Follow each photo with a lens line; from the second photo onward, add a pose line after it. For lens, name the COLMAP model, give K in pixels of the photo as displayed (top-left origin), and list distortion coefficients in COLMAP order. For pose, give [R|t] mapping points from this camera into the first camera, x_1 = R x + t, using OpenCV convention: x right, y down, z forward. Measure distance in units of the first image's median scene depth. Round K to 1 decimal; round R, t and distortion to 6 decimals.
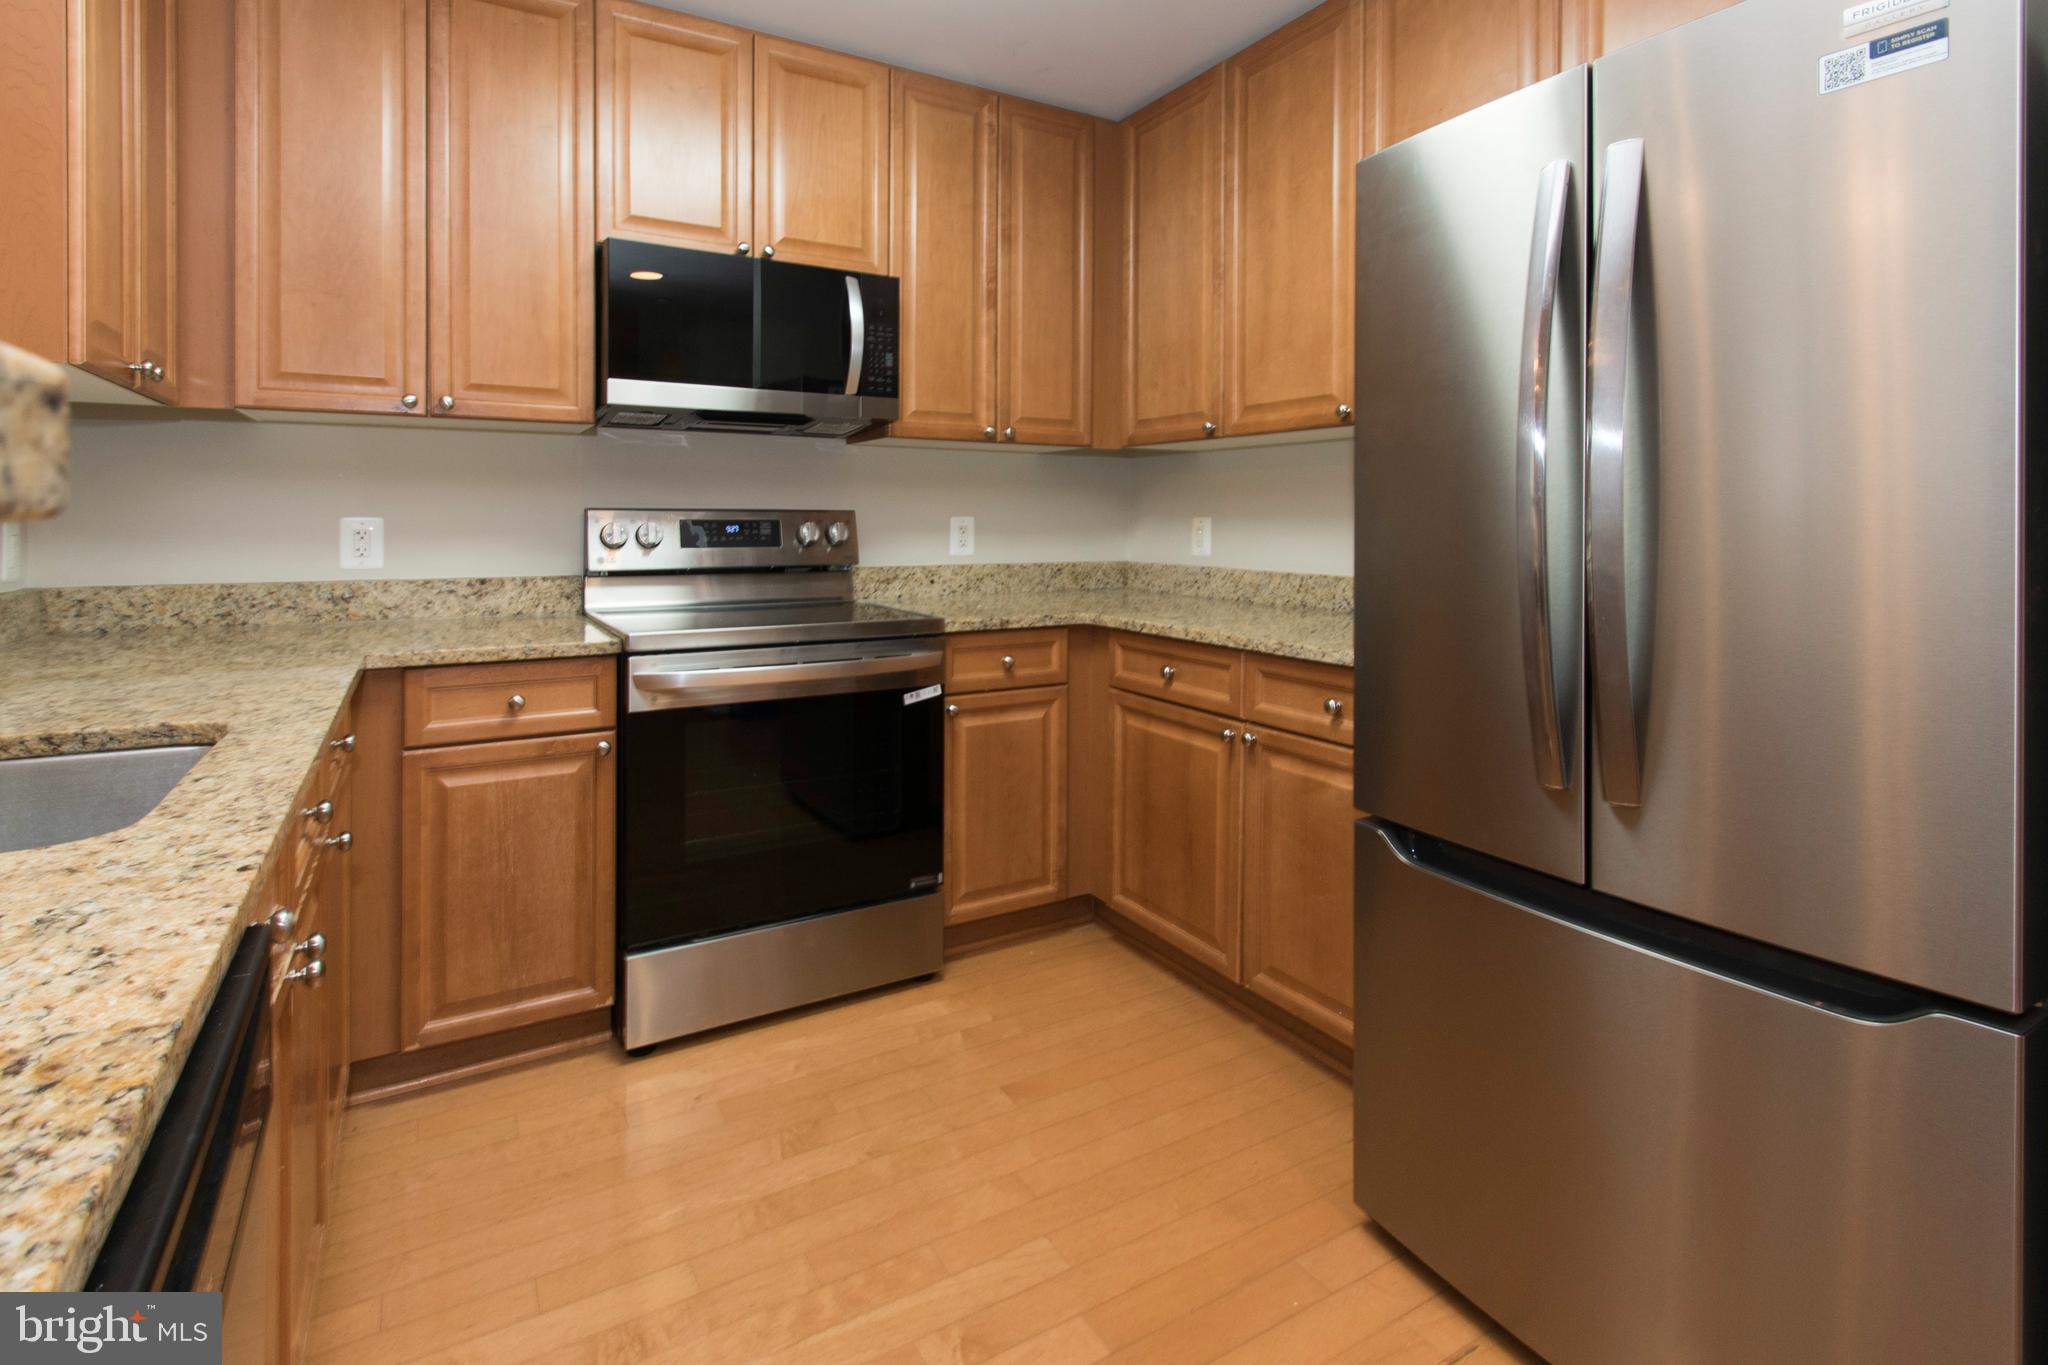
lens RADIAL K [[954.8, 0, 969.6], [0, 954.8, 534.0], [0, 0, 1]] dist [0.000443, -0.001284]
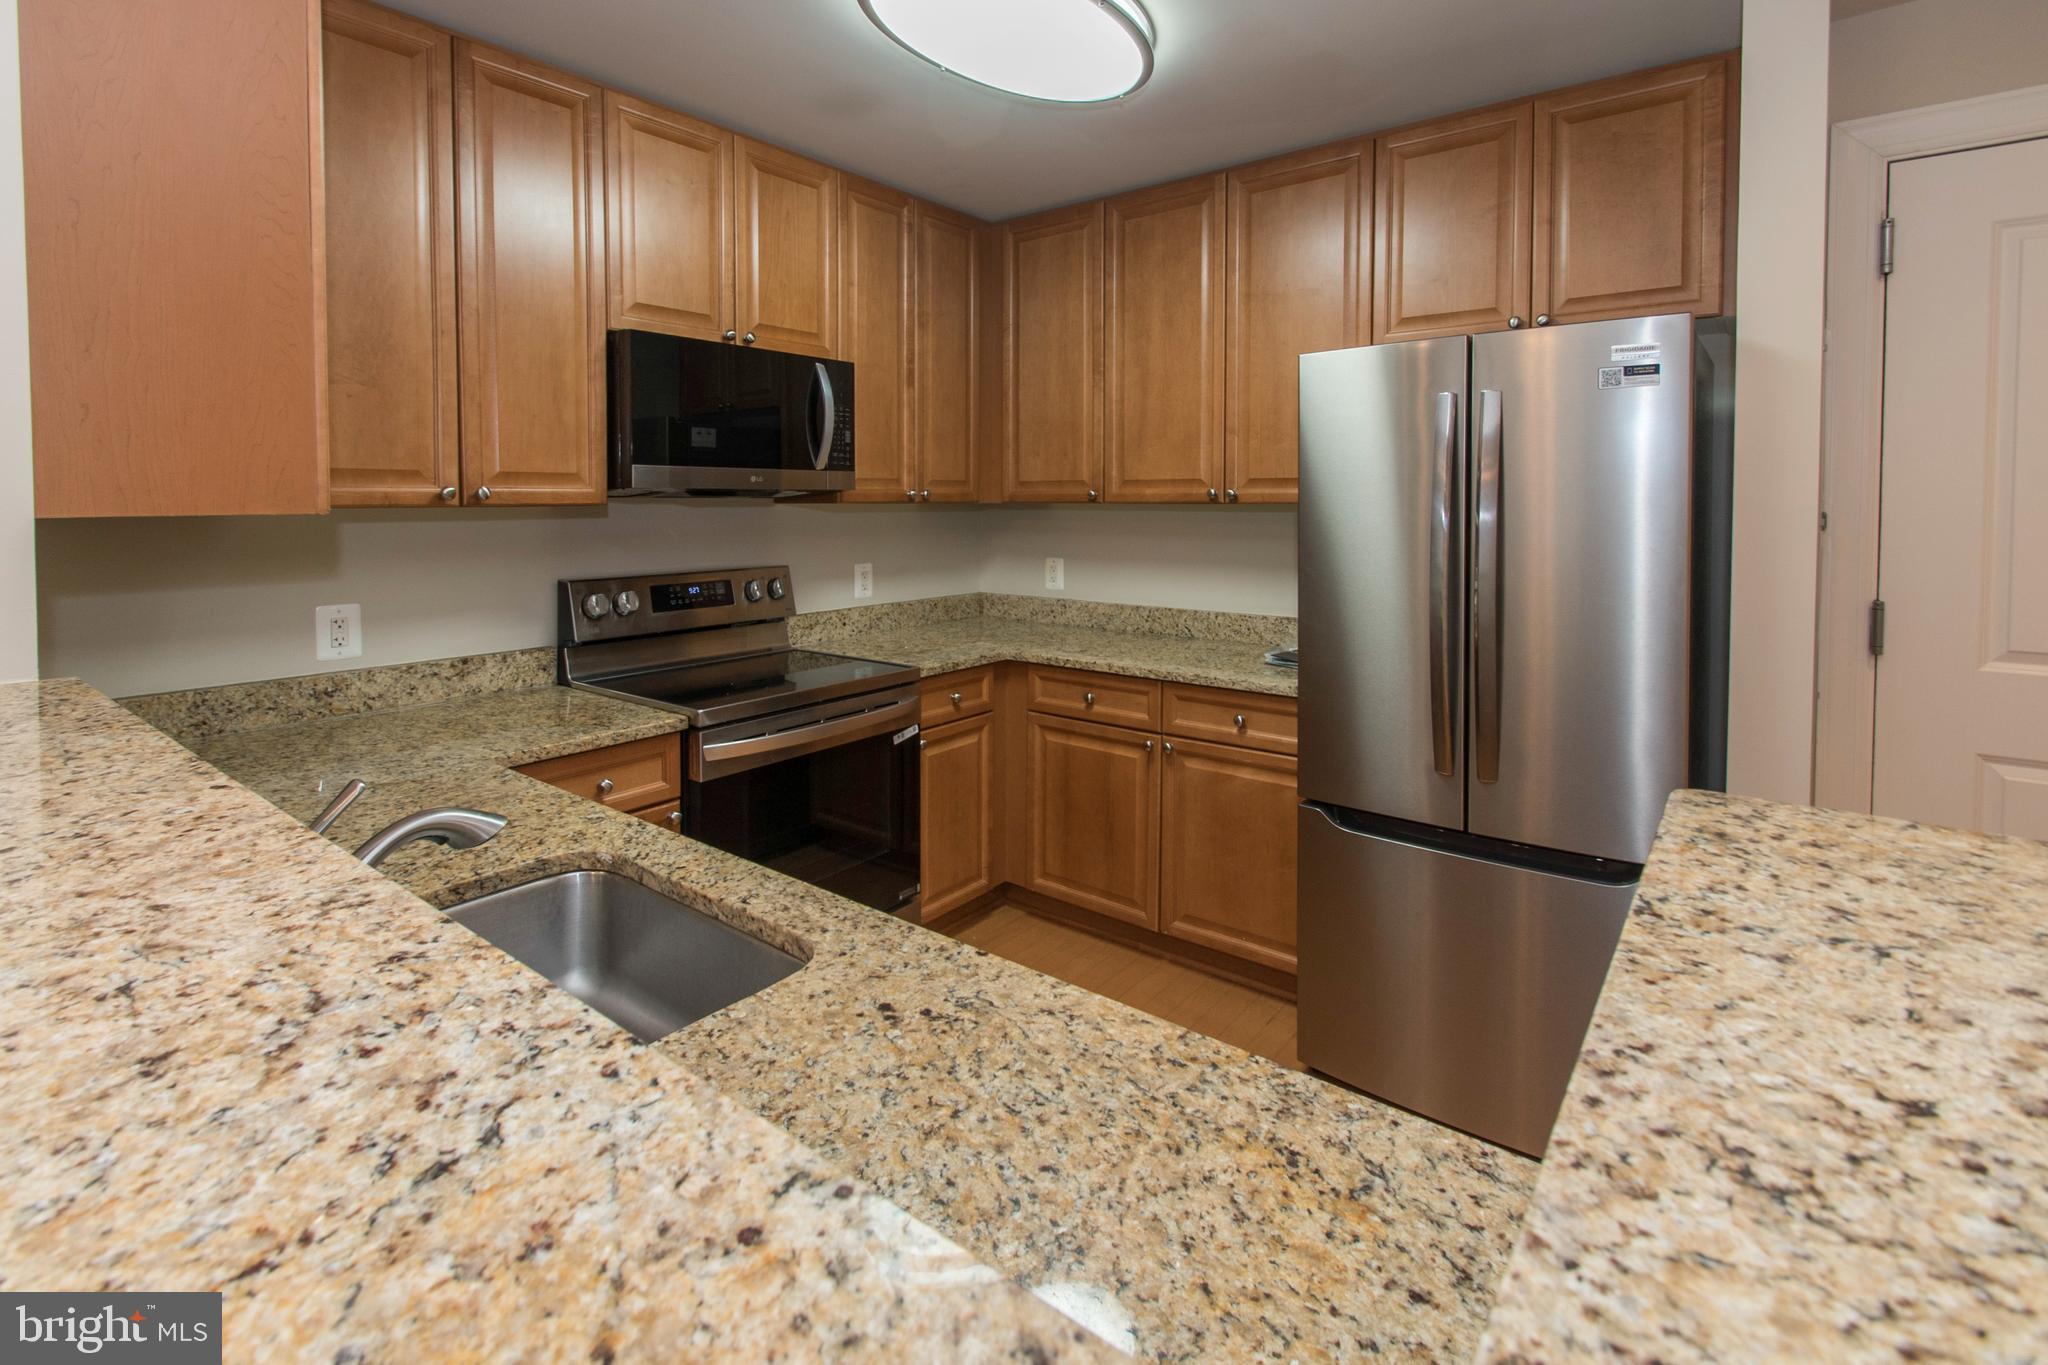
lens RADIAL K [[943.3, 0, 990.5], [0, 943.3, 532.8], [0, 0, 1]] dist [0.004820, 0.000806]
pose [[0.931470, -0.017325, 0.363405, -0.370199], [0.010691, 0.999738, 0.020260, -0.101820], [-0.363661, -0.014986, 0.931411, -0.115274]]
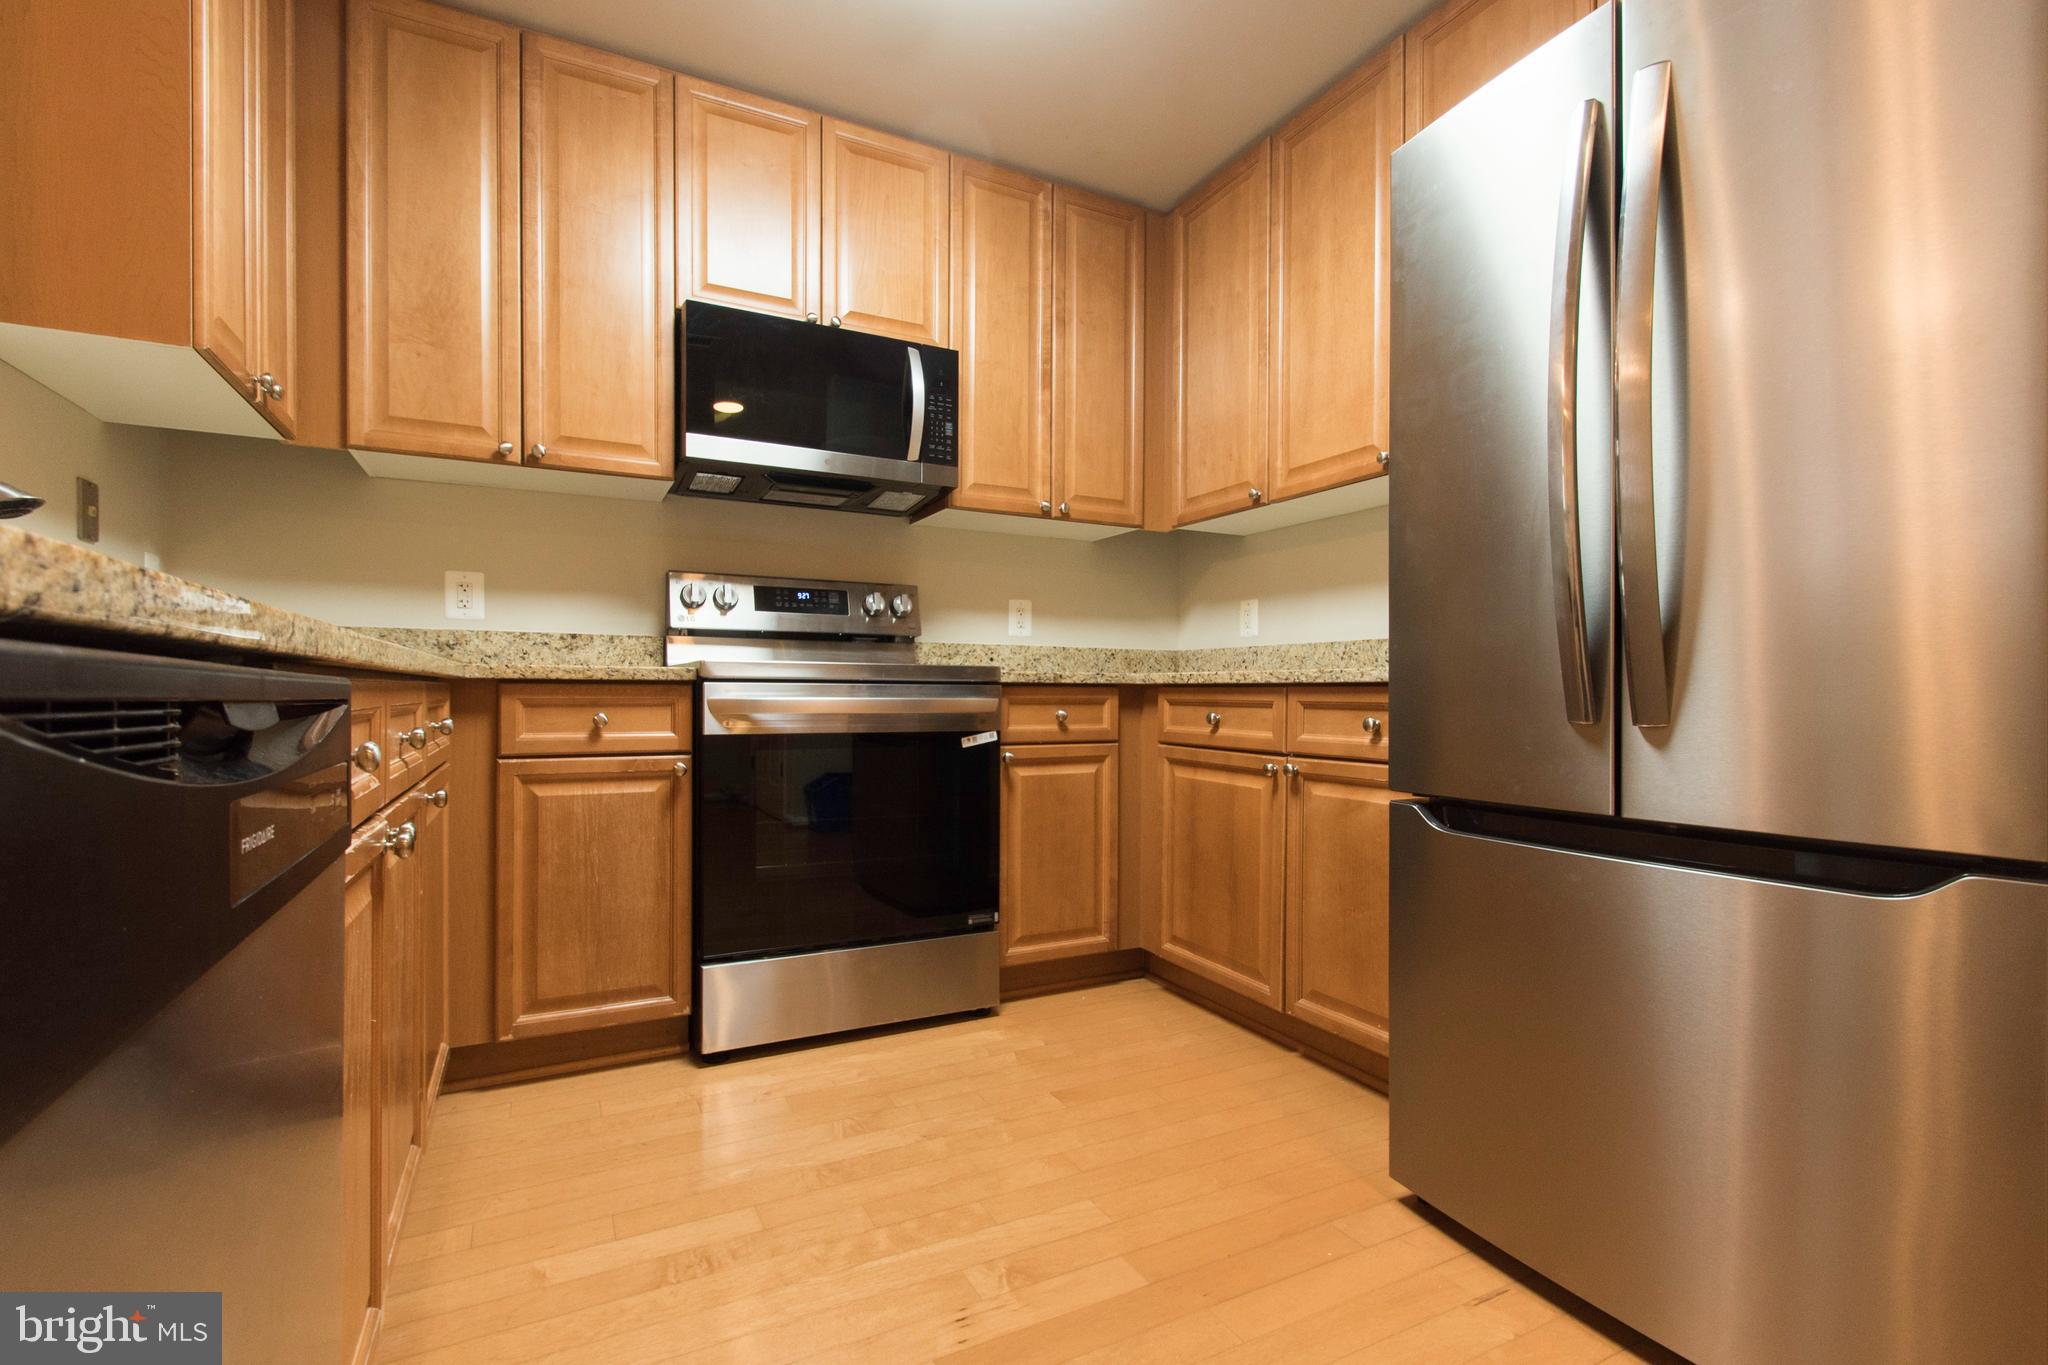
lens RADIAL K [[903.5, 0, 992.7], [0, 903.5, 697.1], [0, 0, 1]] dist [0.000259, -0.001092]
pose [[0.998895, 0.001176, -0.046980, 0.012427], [-0.001124, 0.999999, 0.001121, 0.121991], [0.046981, -0.001067, 0.998895, 0.001513]]
